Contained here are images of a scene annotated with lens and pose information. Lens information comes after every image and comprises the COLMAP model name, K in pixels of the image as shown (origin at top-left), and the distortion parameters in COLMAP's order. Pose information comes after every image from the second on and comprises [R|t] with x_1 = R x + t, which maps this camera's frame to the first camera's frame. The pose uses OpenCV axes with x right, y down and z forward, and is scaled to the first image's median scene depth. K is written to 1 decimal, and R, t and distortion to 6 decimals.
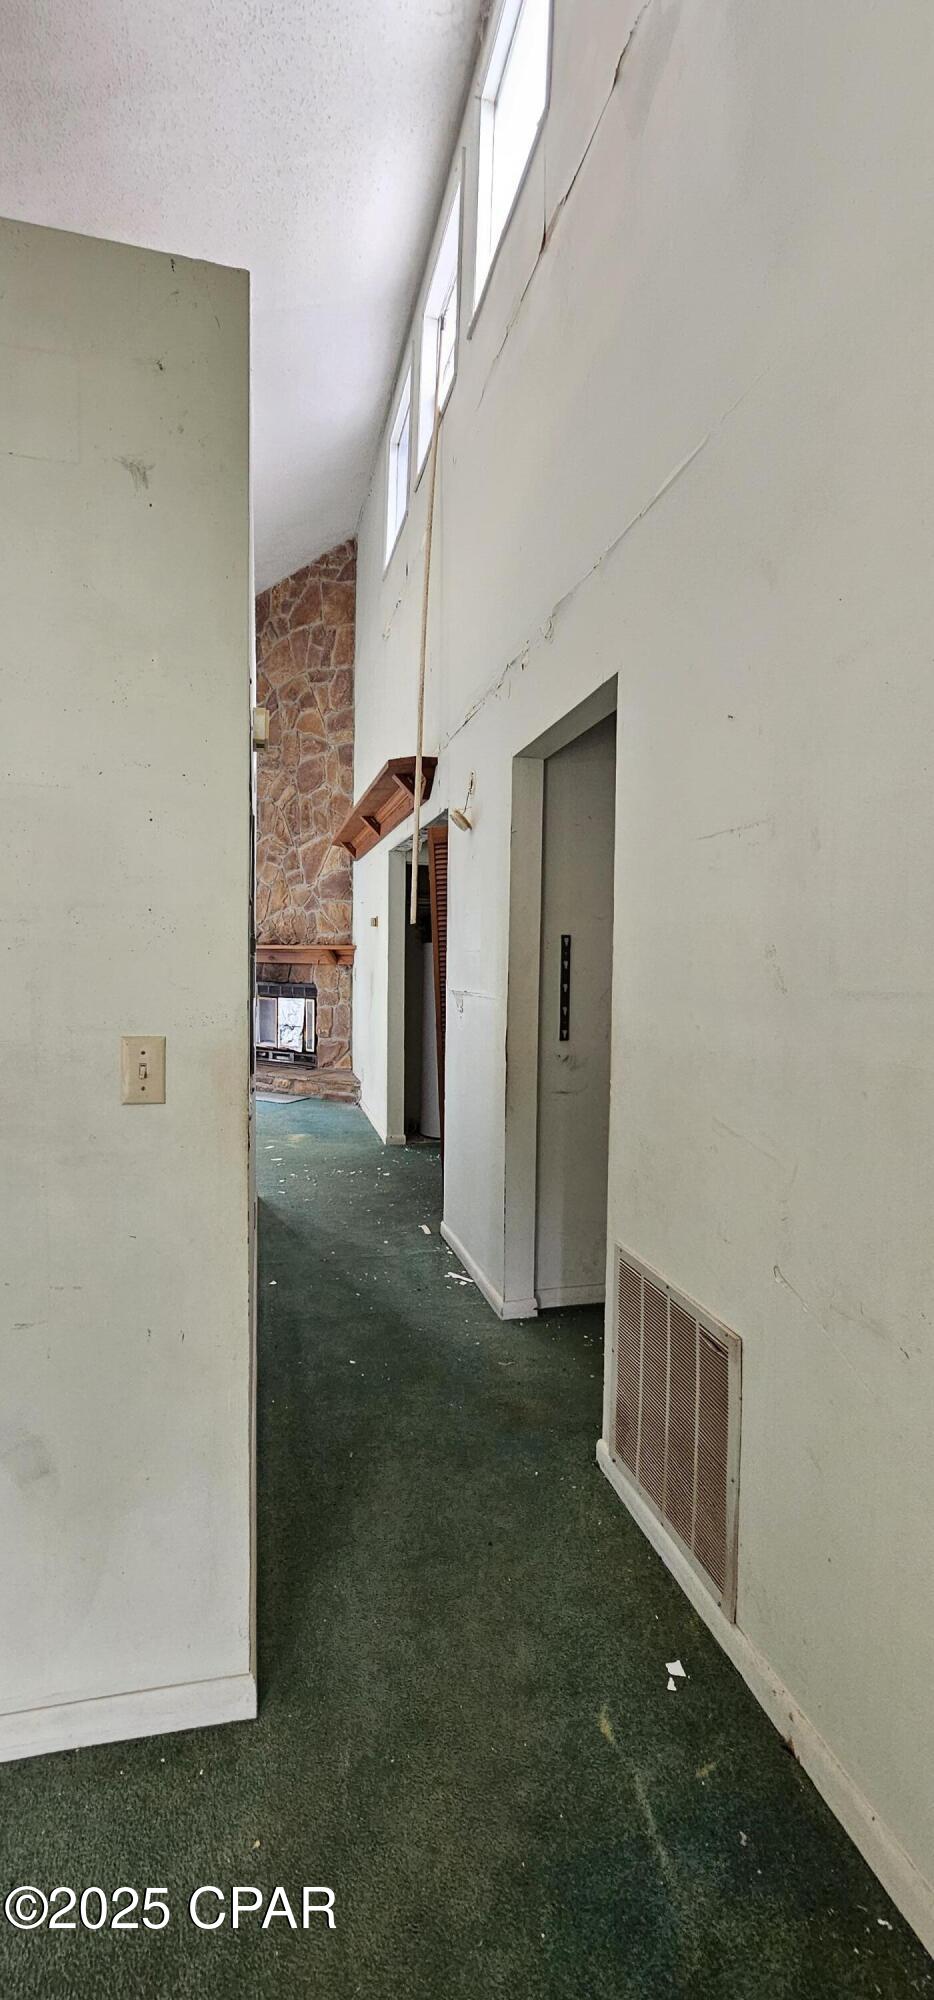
lens RADIAL K [[825.3, 0, 463.0], [0, 825.3, 999.2], [0, 0, 1]] dist [-0.000475, 0.000005]
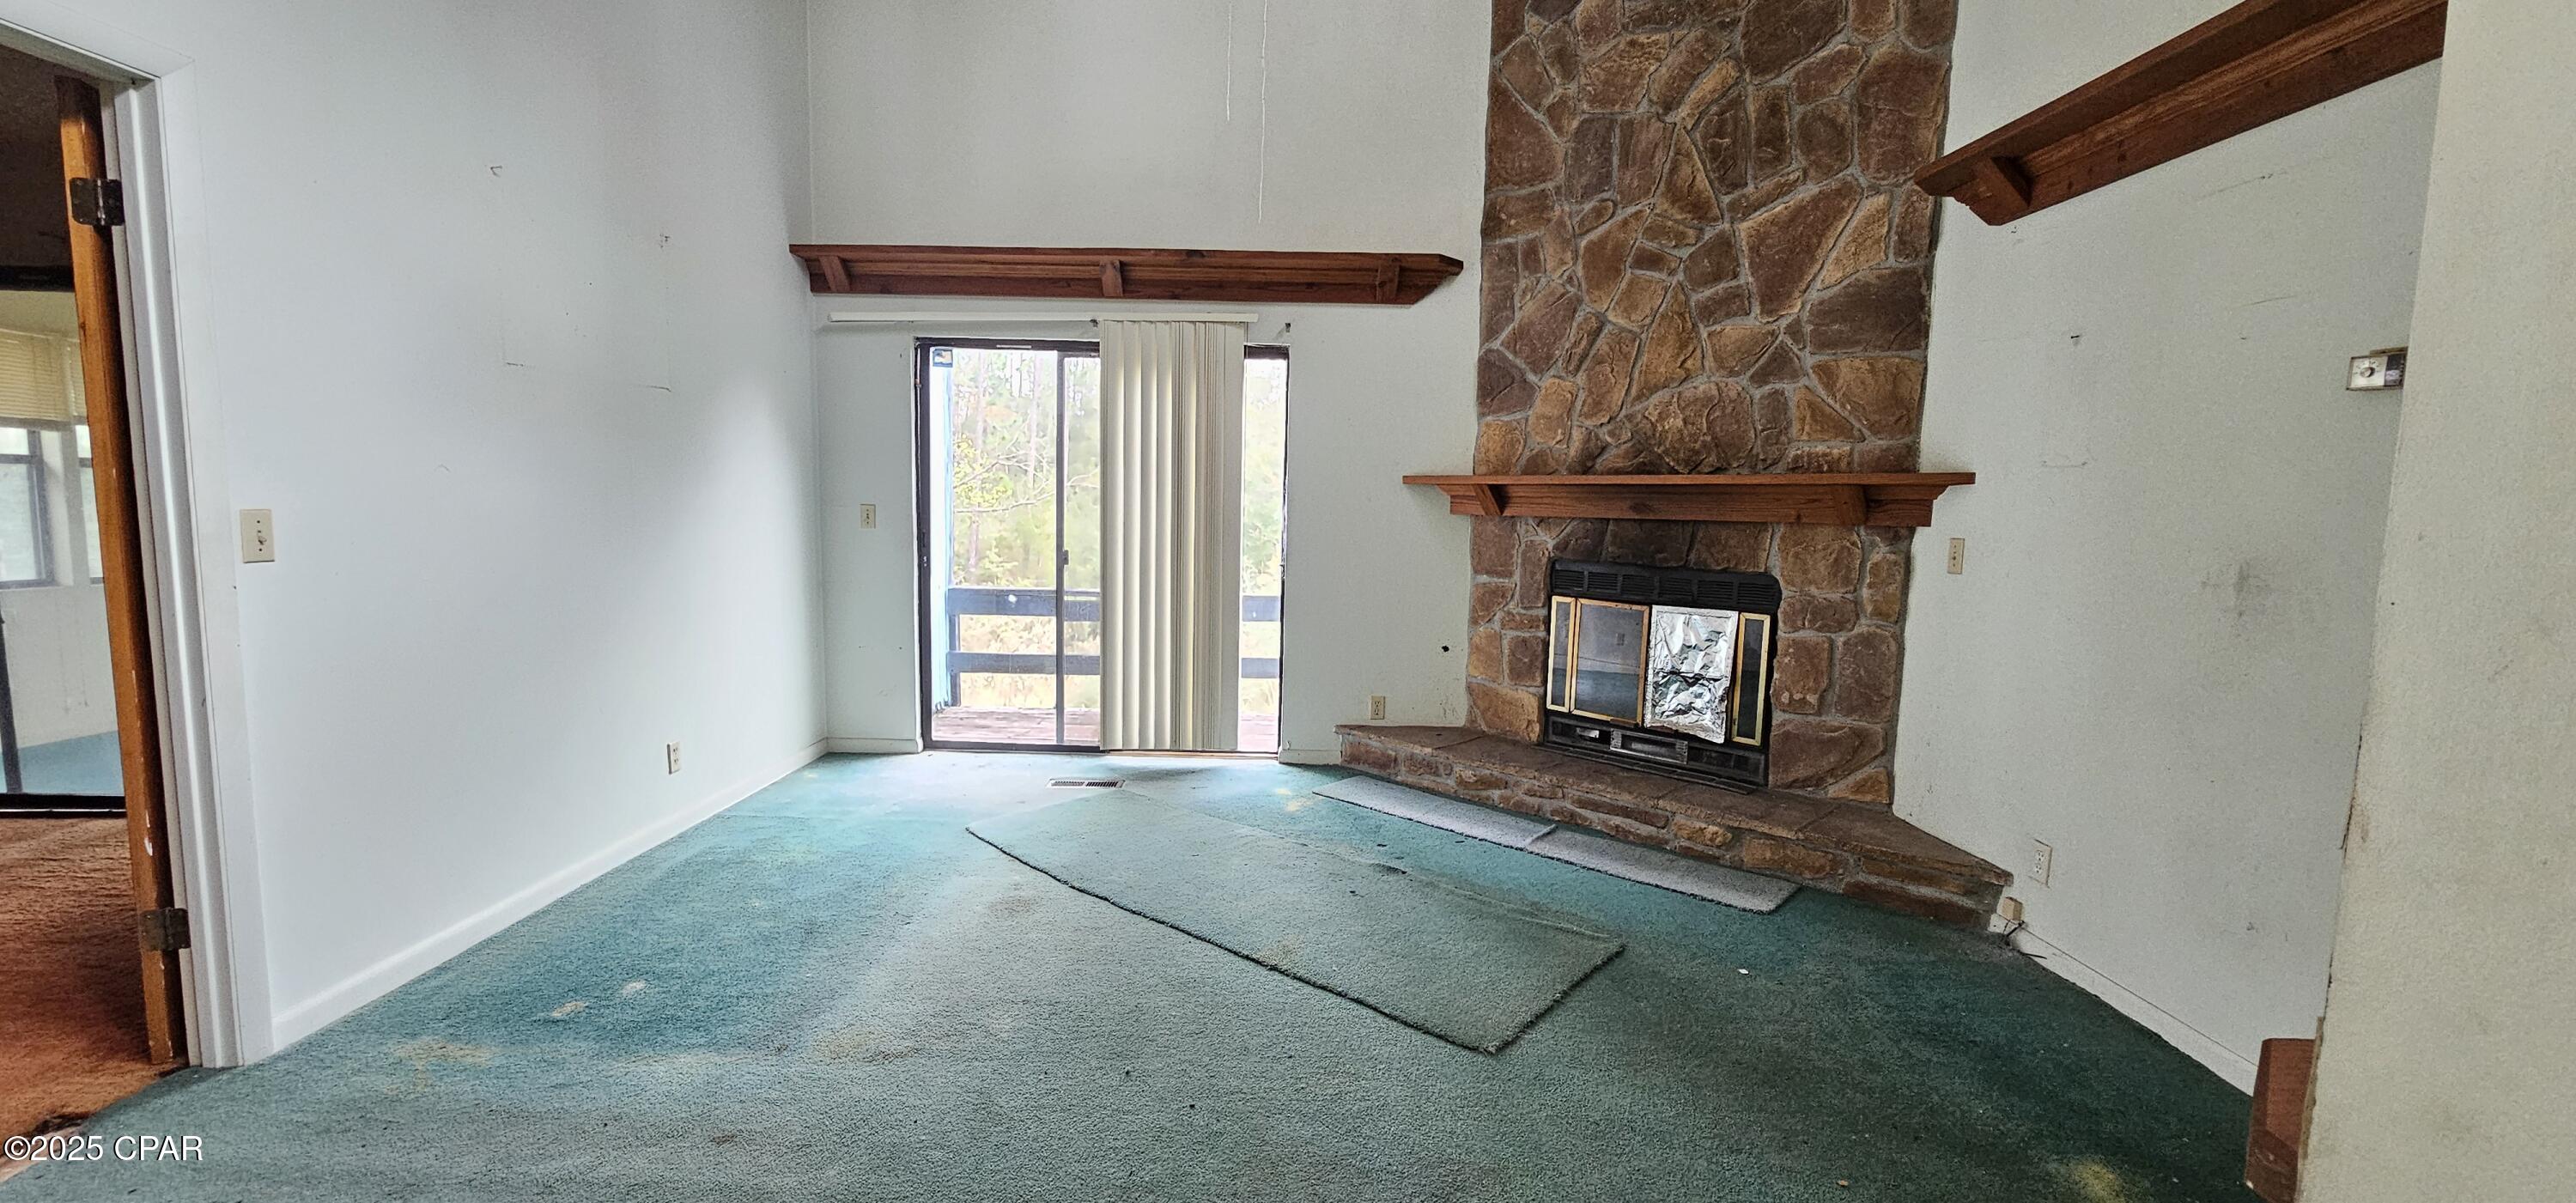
lens RADIAL K [[1063.0, 0, 1288.8], [0, 1063.0, 606.2], [0, 0, 1]] dist [-0.000475, 0.000005]
pose [[0.973340, 0.026666, -0.227810, -0.287814], [-0.016653, 0.998814, 0.045762, -0.022852], [0.228760, -0.040748, 0.972630, 0.460274]]
